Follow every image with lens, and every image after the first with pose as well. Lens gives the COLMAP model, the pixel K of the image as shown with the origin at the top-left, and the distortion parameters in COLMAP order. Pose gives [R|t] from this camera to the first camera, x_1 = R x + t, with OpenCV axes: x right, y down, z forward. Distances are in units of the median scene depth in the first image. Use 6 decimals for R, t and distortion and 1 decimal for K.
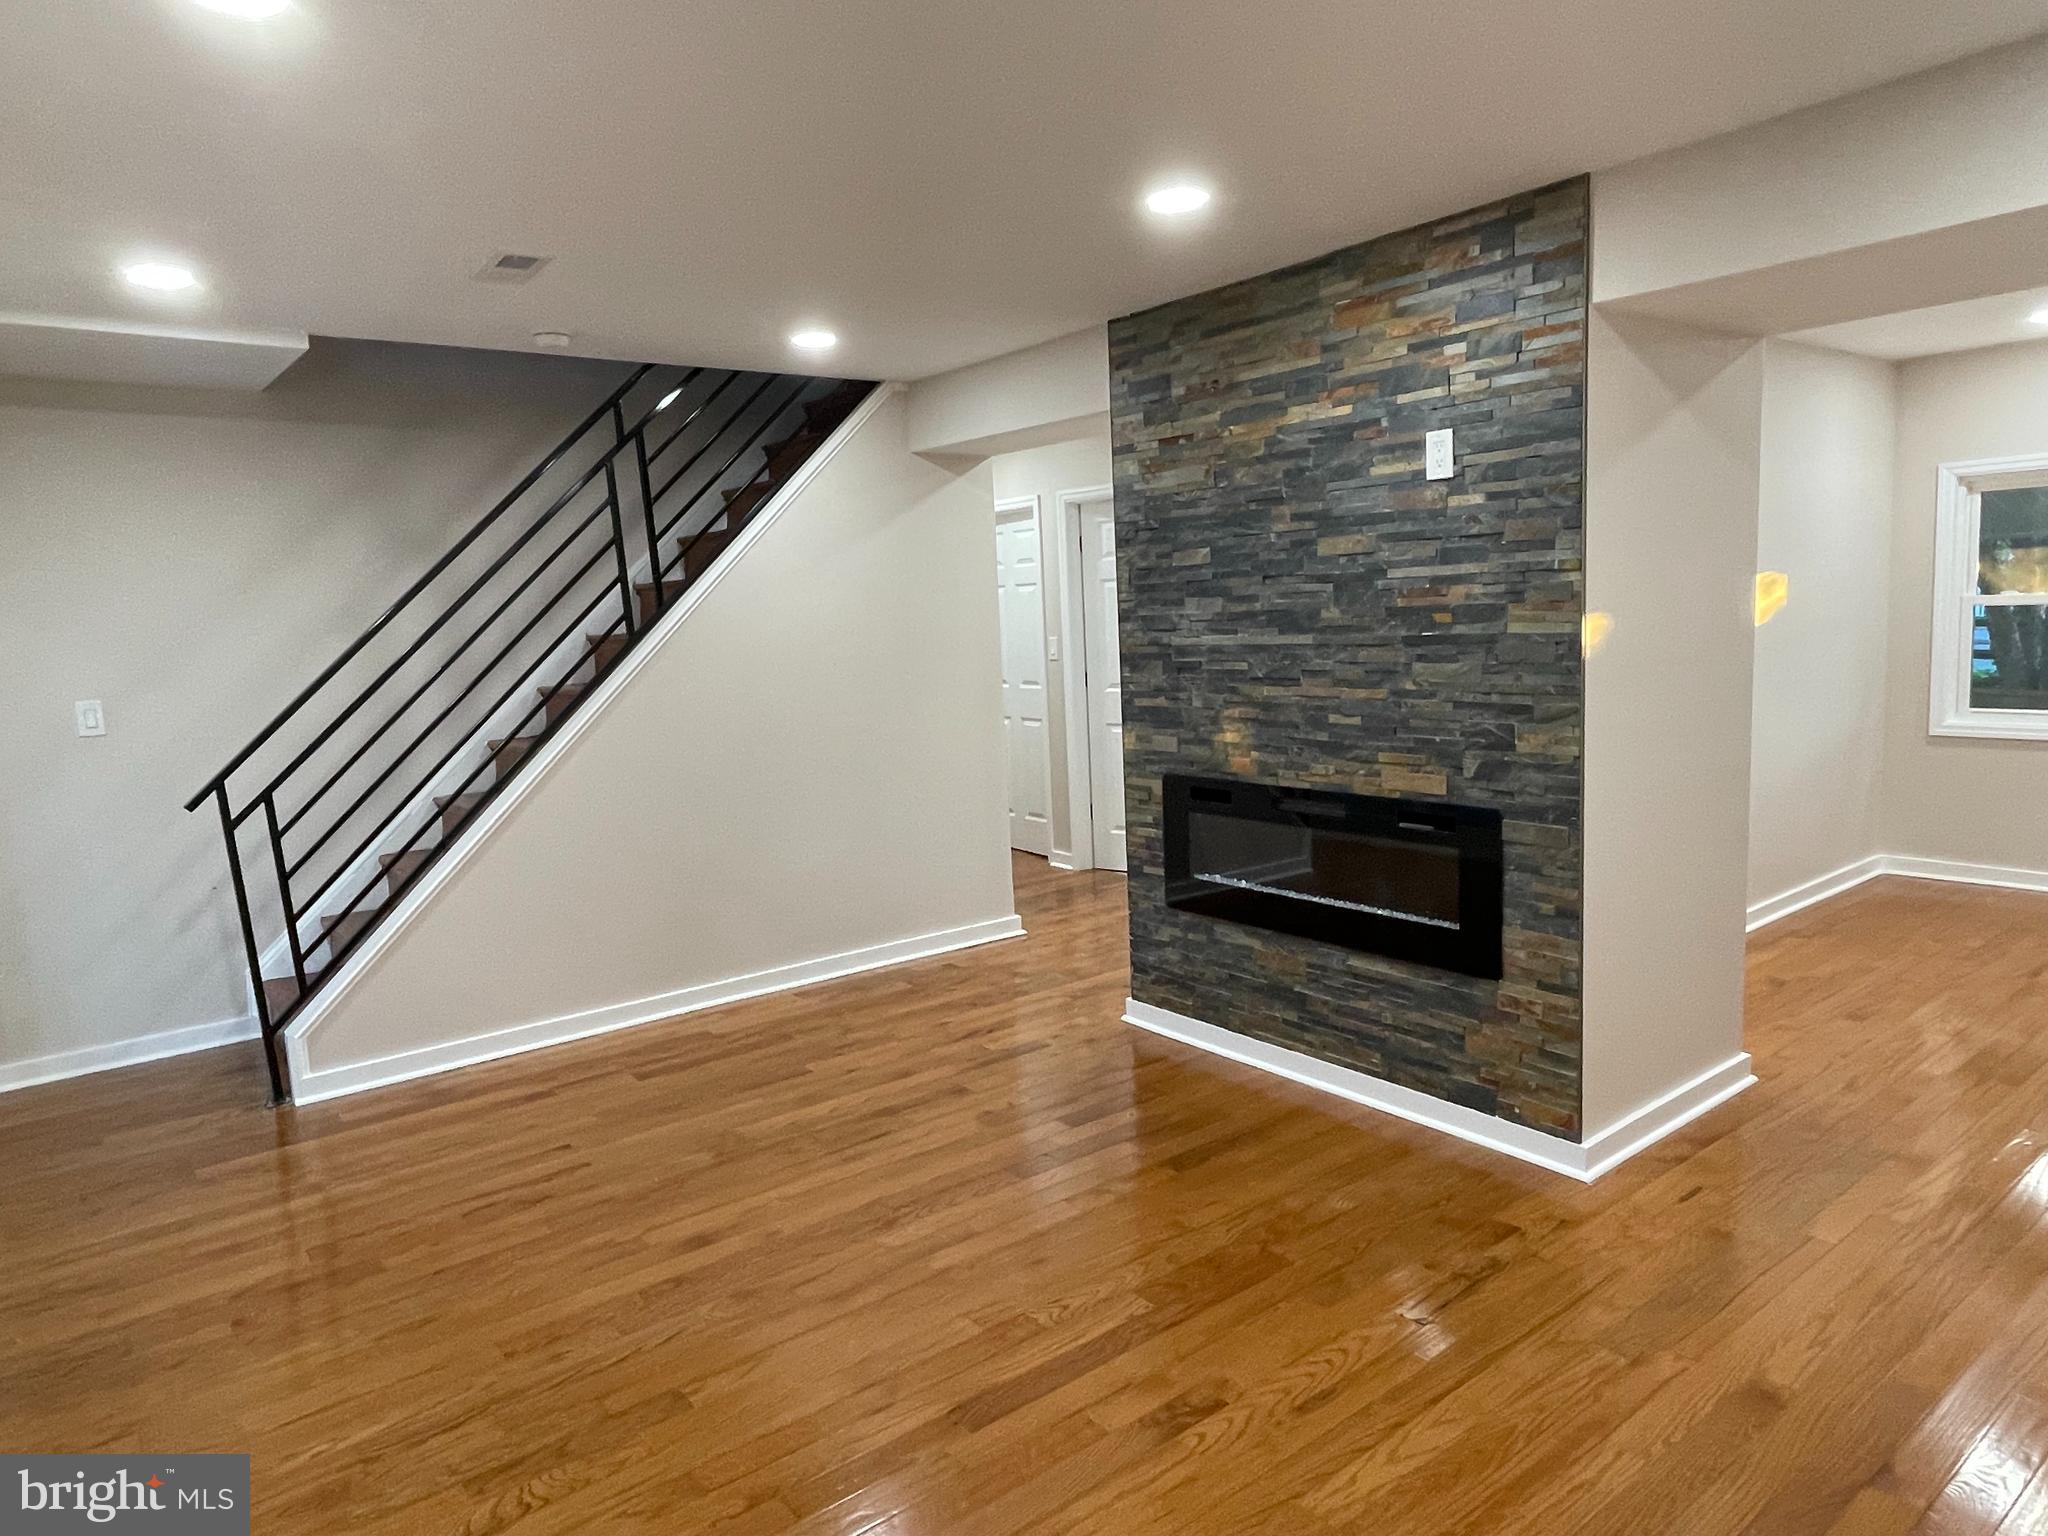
lens RADIAL K [[1261.0, 0, 1016.3], [0, 1261.0, 761.5], [0, 0, 1]] dist [-0.006509, 0.000111]
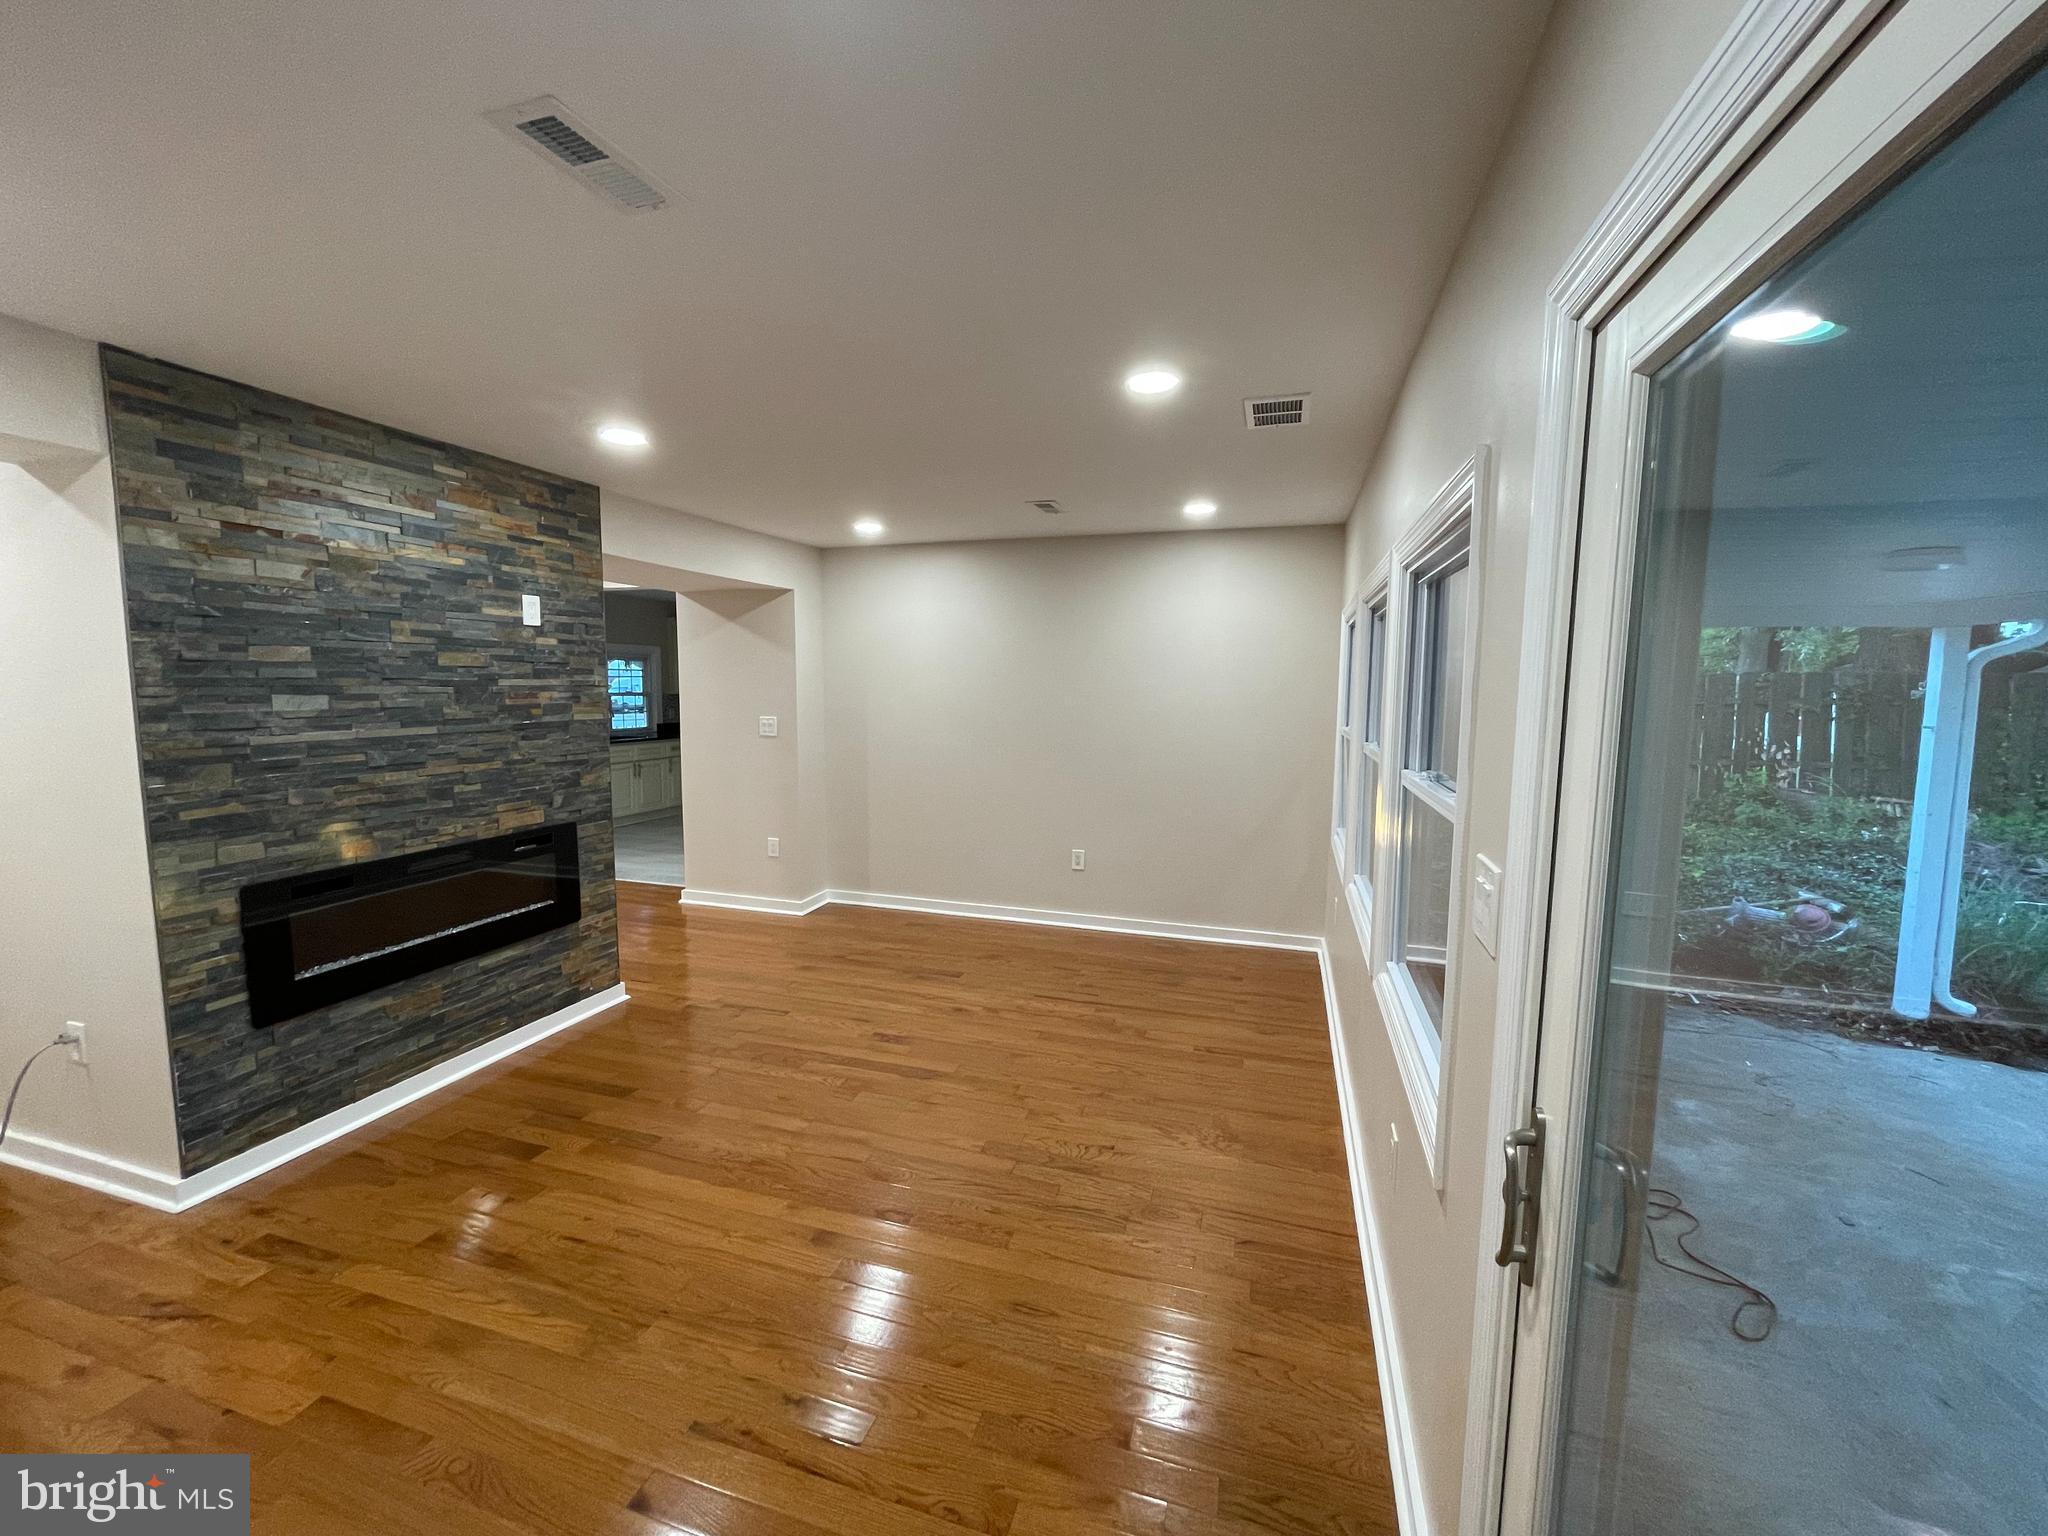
lens RADIAL K [[830.2, 0, 1020.3], [0, 830.2, 766.7], [0, 0, 1]] dist [-0.001791, -0.000395]
pose [[-0.578128, -0.045809, 0.814659, -0.762524], [0.112759, 0.984358, 0.135372, -0.102833], [-0.808117, 0.170123, -0.563920, 0.960490]]
